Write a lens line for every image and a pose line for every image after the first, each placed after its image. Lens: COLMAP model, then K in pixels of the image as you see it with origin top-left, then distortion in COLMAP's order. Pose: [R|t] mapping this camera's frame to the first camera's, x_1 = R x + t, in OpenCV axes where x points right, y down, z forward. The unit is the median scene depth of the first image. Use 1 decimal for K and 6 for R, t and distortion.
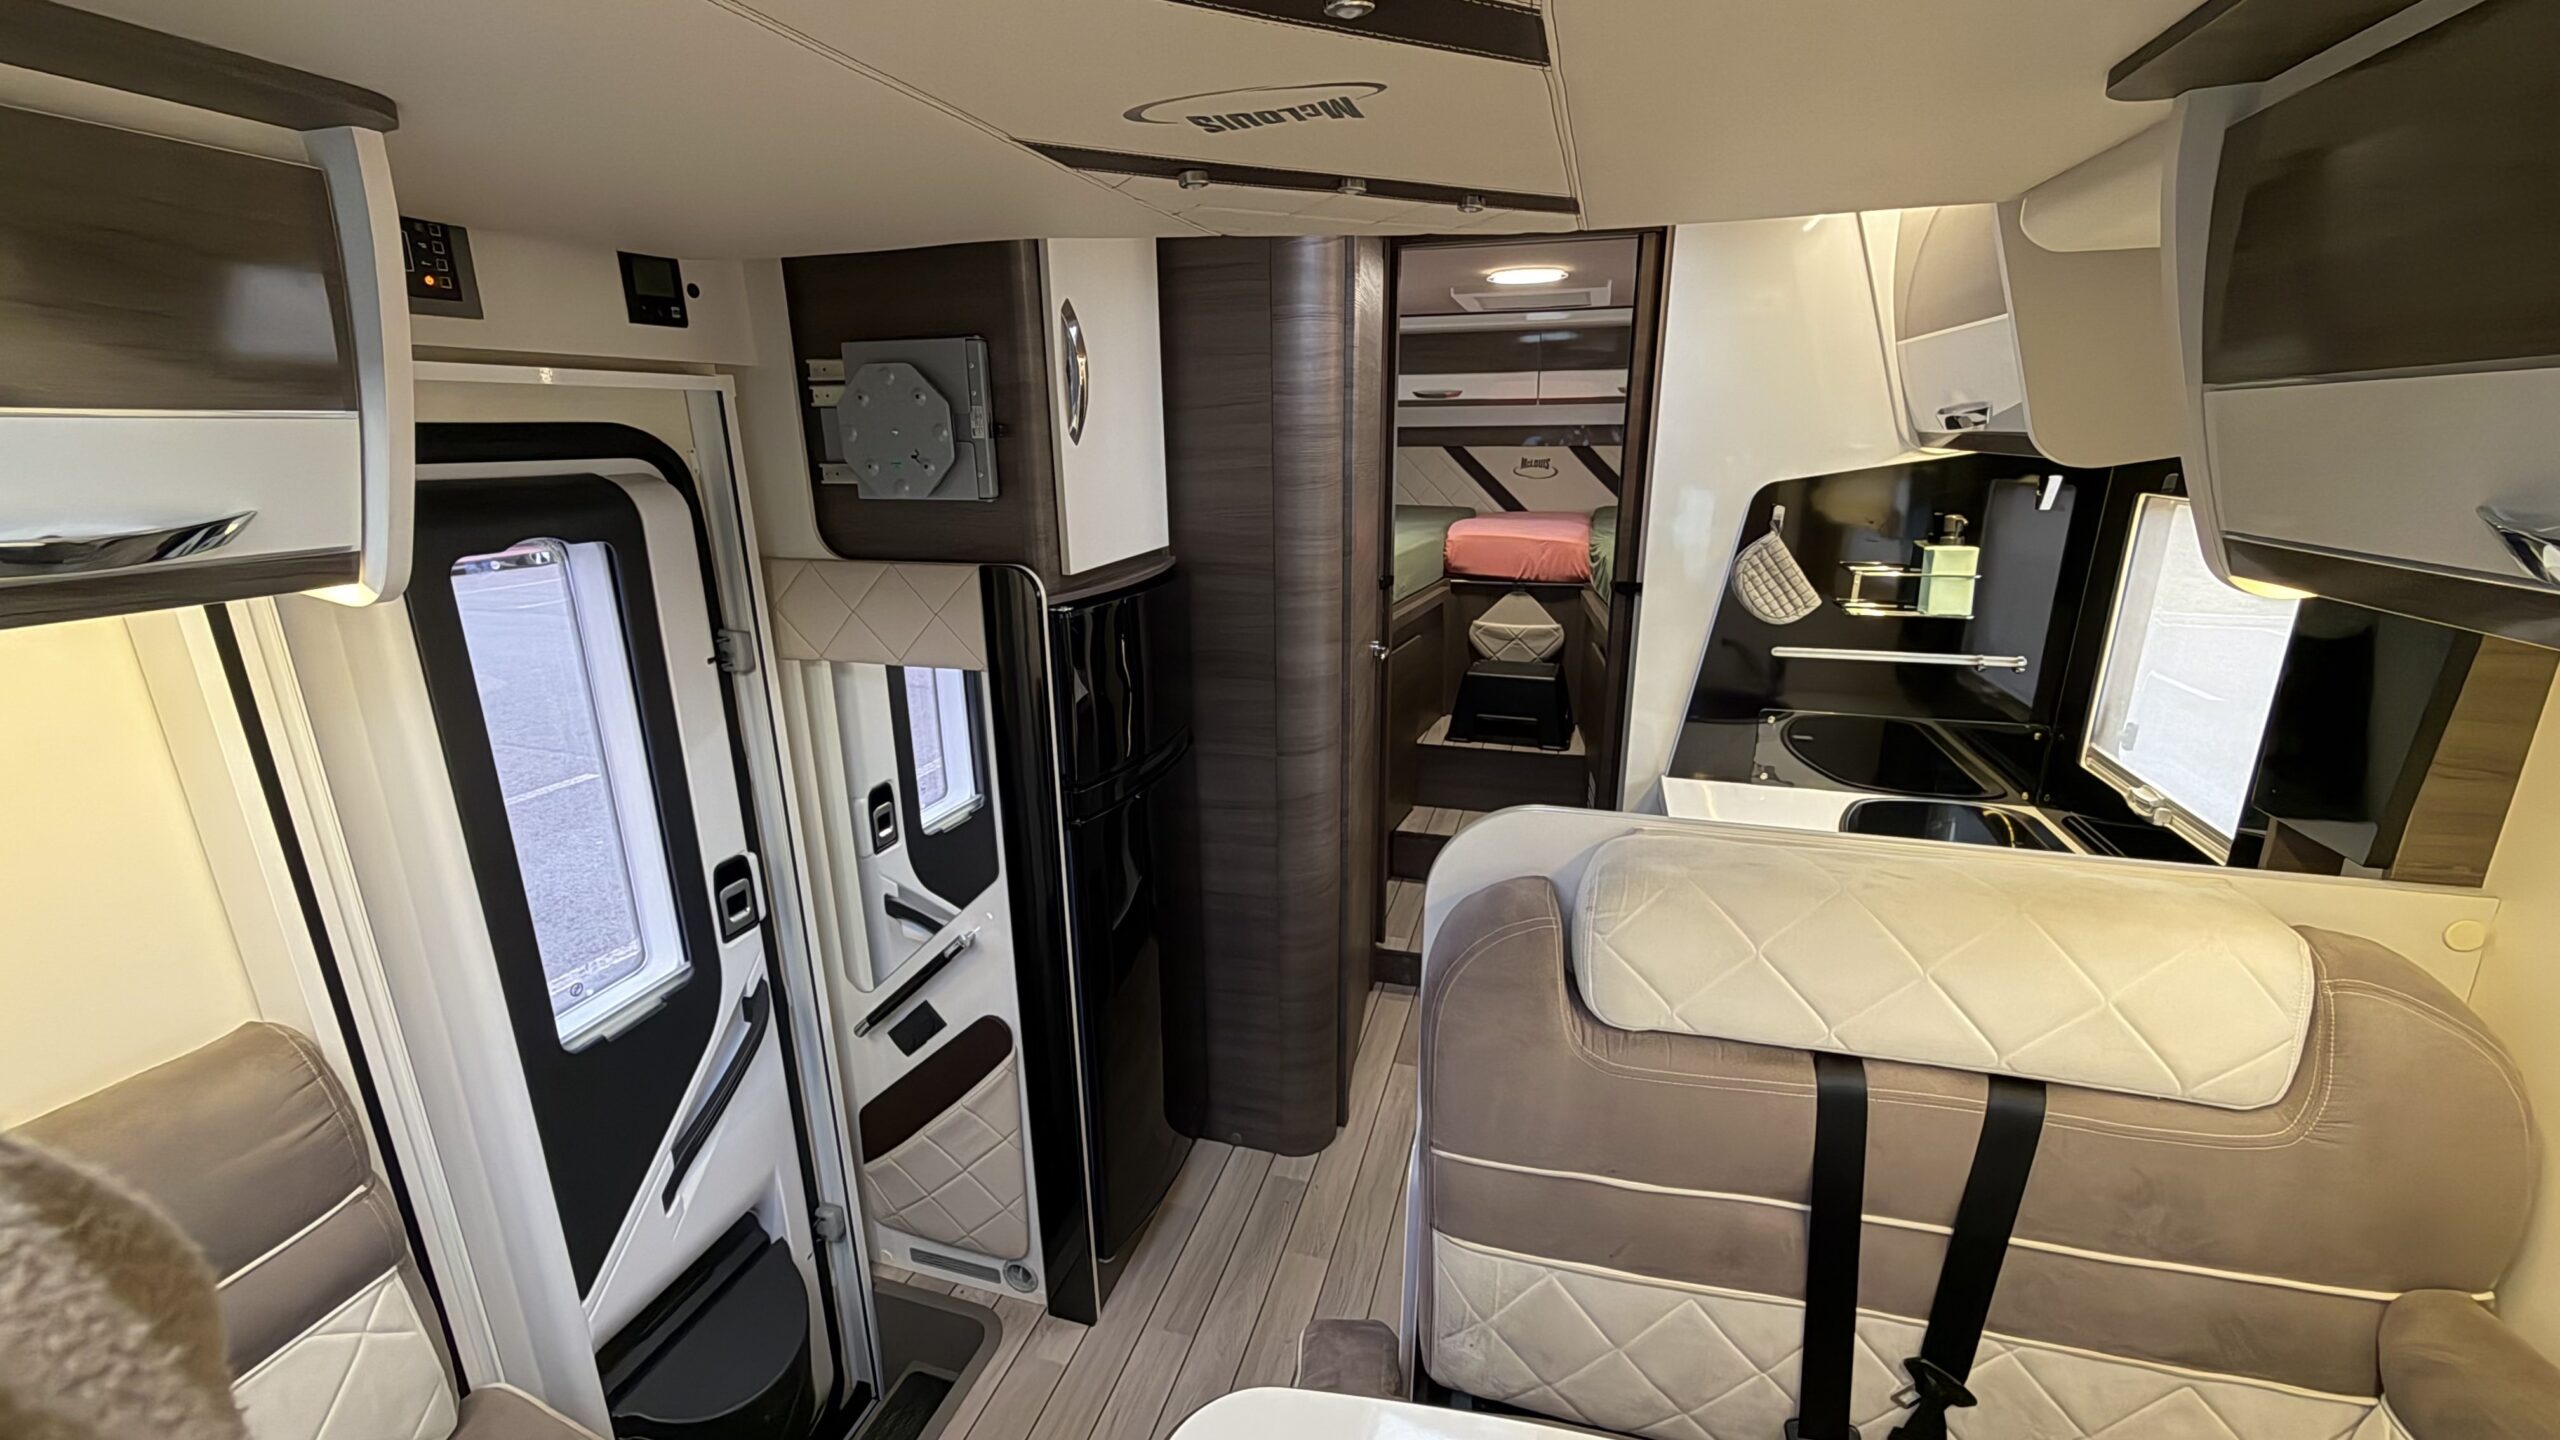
lens RADIAL K [[1019.0, 0, 1271.5], [0, 1019.0, 726.5], [0, 0, 1]] dist [0.001248, -0.000454]
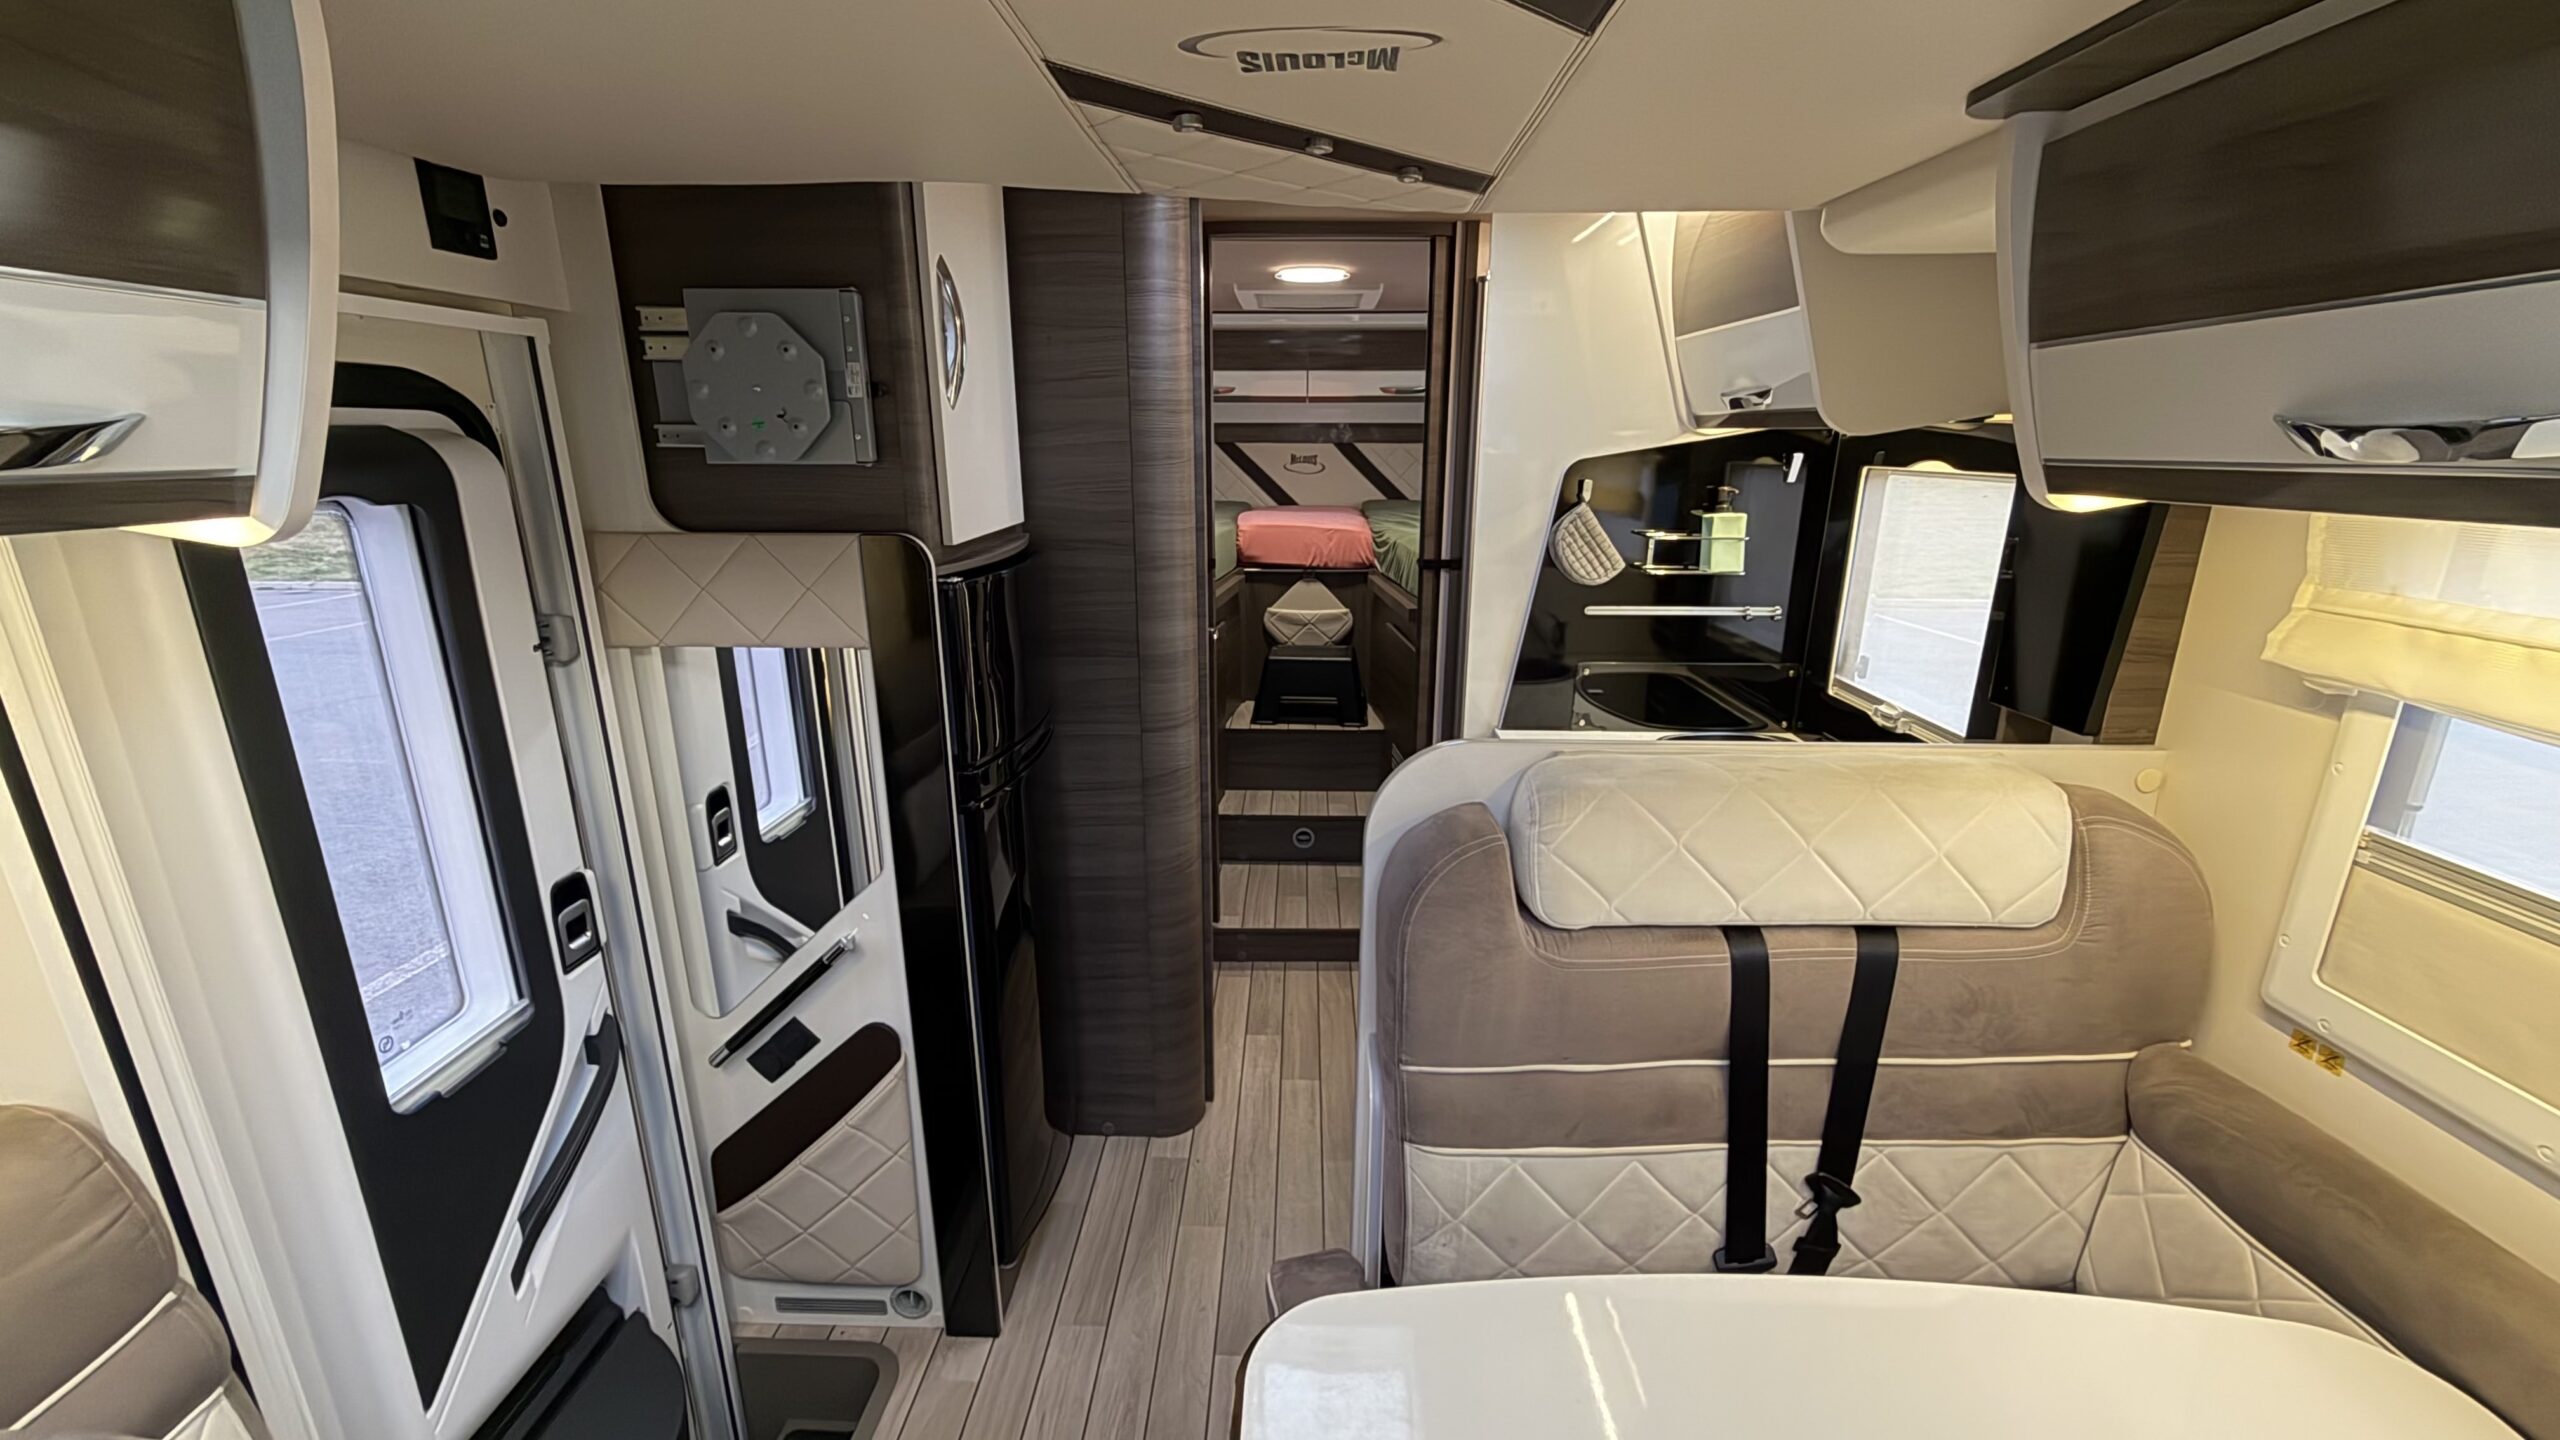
lens RADIAL K [[1019.0, 0, 1271.5], [0, 1019.0, 726.5], [0, 0, 1]] dist [0.001248, -0.000454]
pose [[0.964945, -0.059353, 0.255652, -0.154043], [0.061388, 0.998114, 0.000018, 0.036684], [-0.255170, 0.015677, 0.966769, 0.002474]]
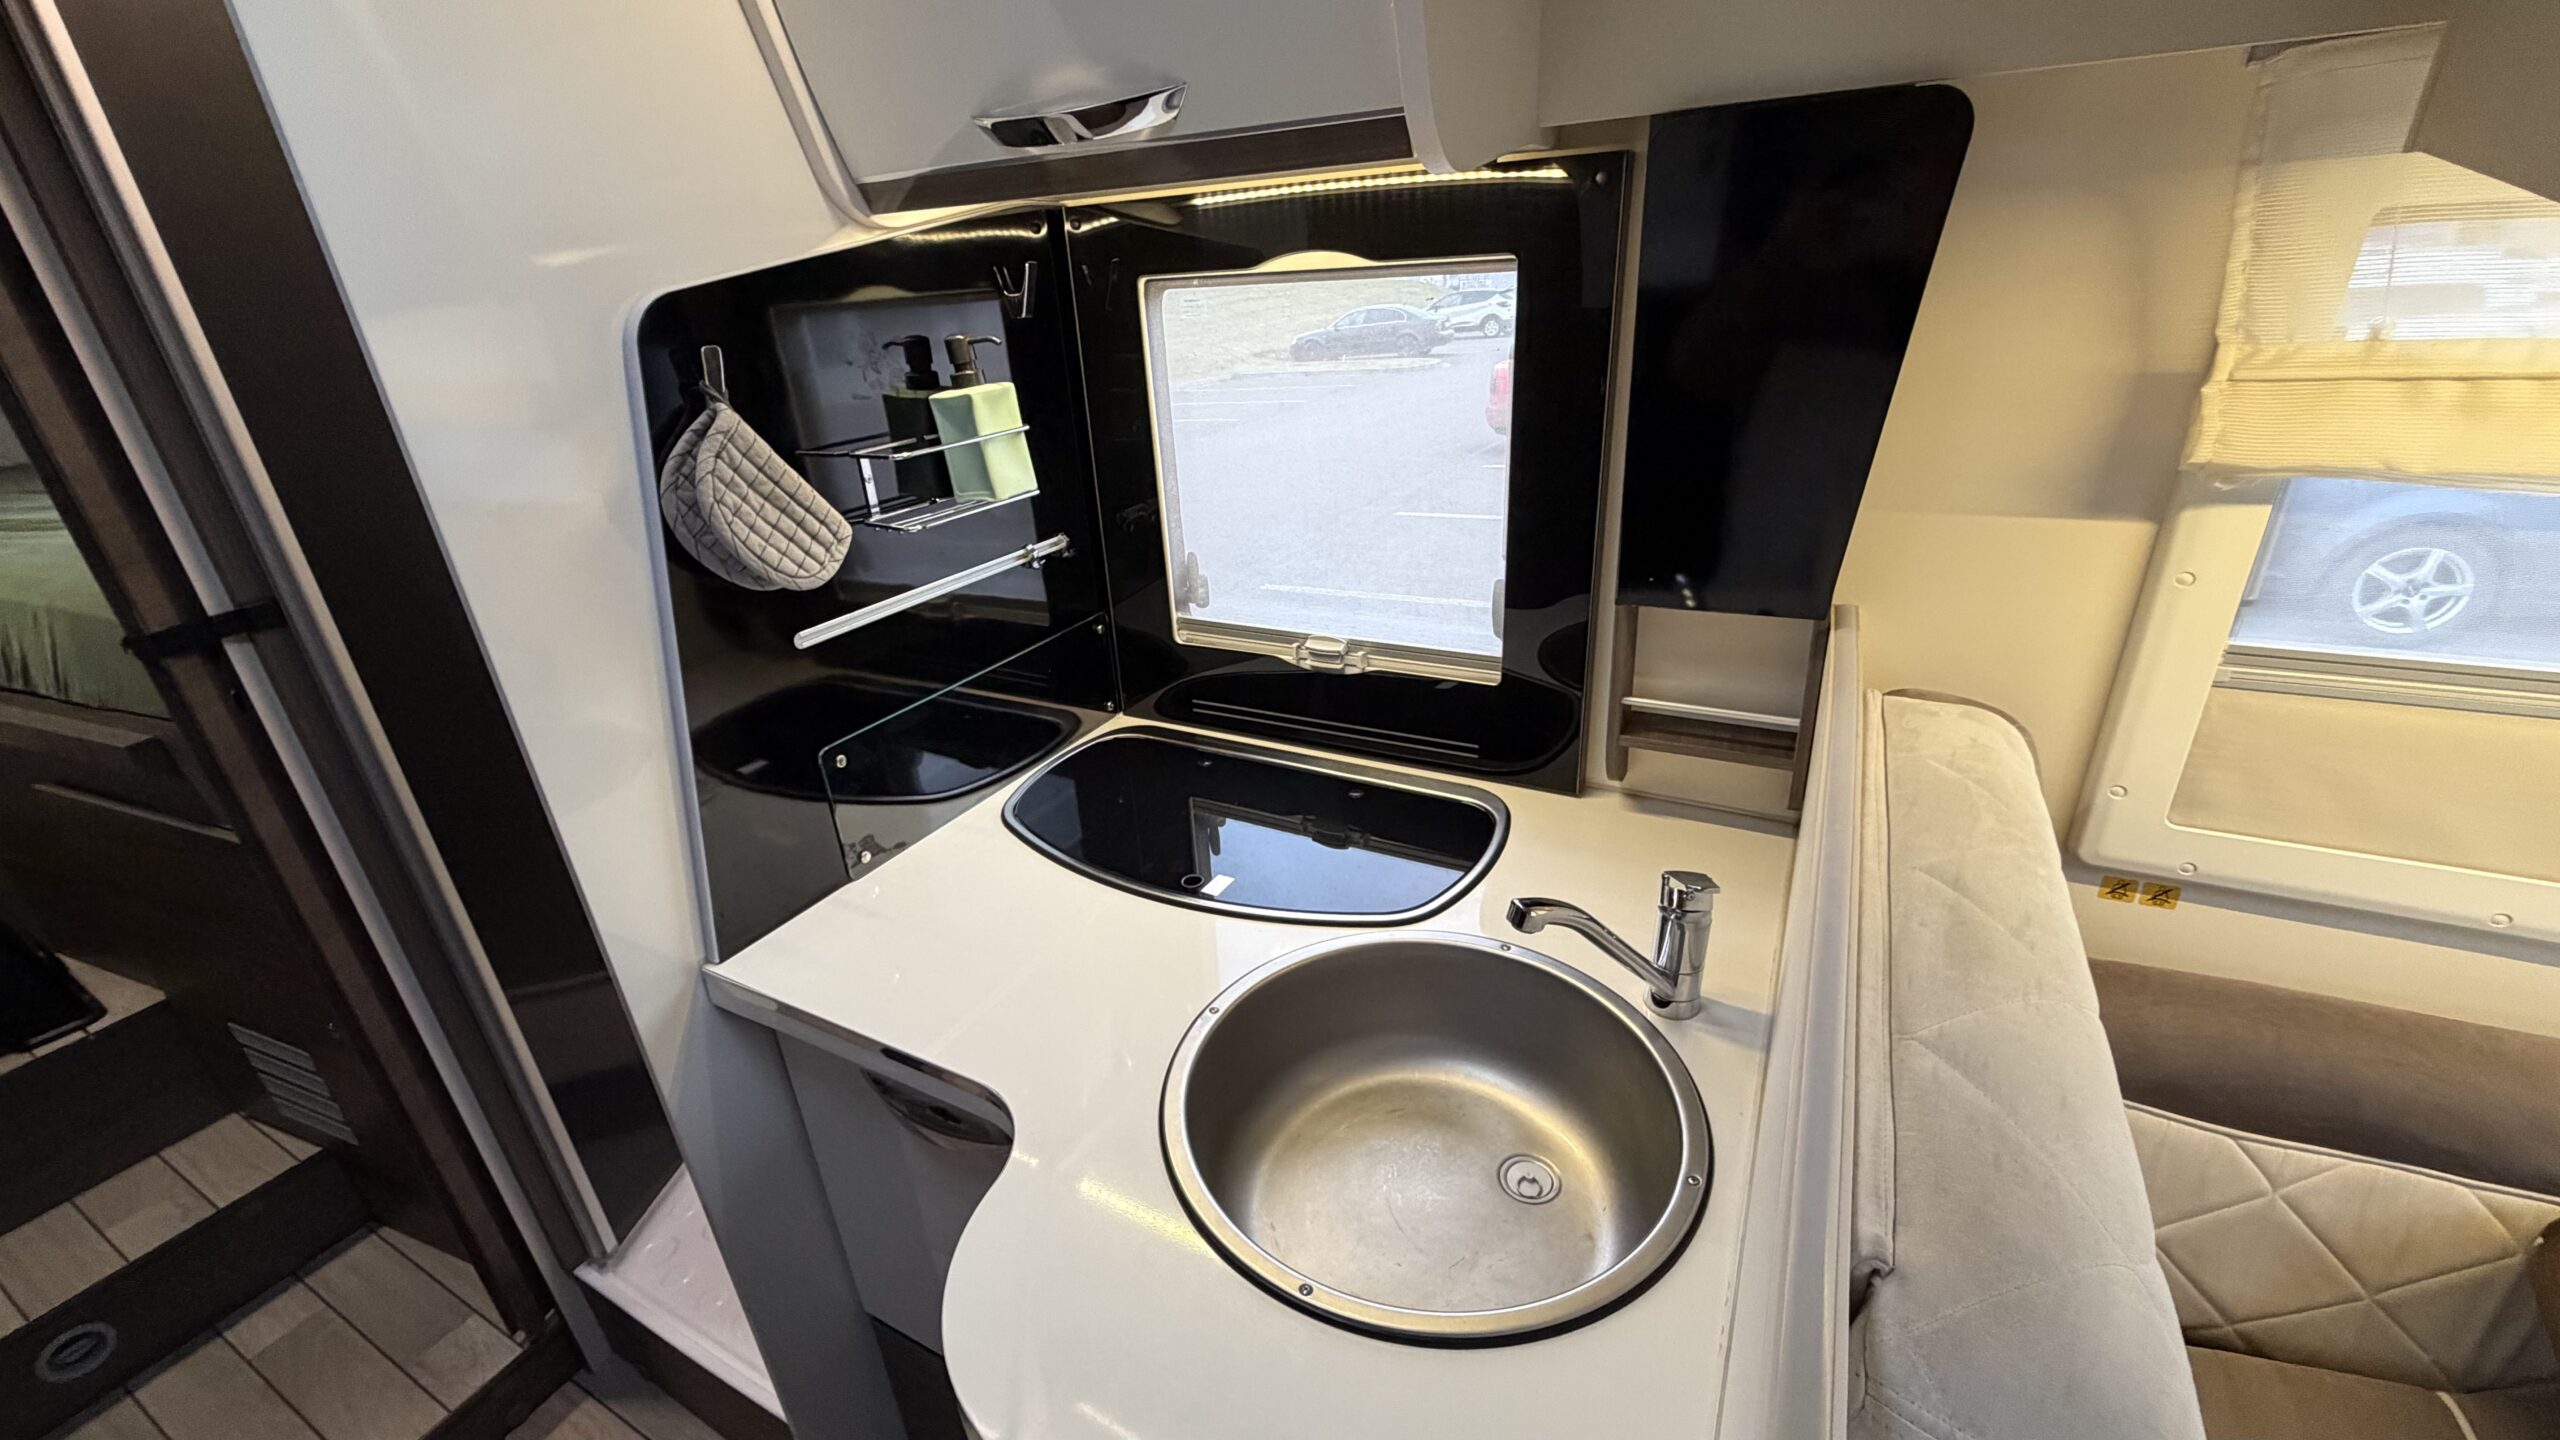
lens RADIAL K [[1019.0, 0, 1271.5], [0, 1019.0, 726.5], [0, 0, 1]] dist [0.001248, -0.000454]
pose [[0.195983, -0.402466, 0.894210, 0.073494], [0.327996, 0.886276, 0.327008, -0.139803], [-0.924126, 0.229210, 0.305702, 0.706970]]
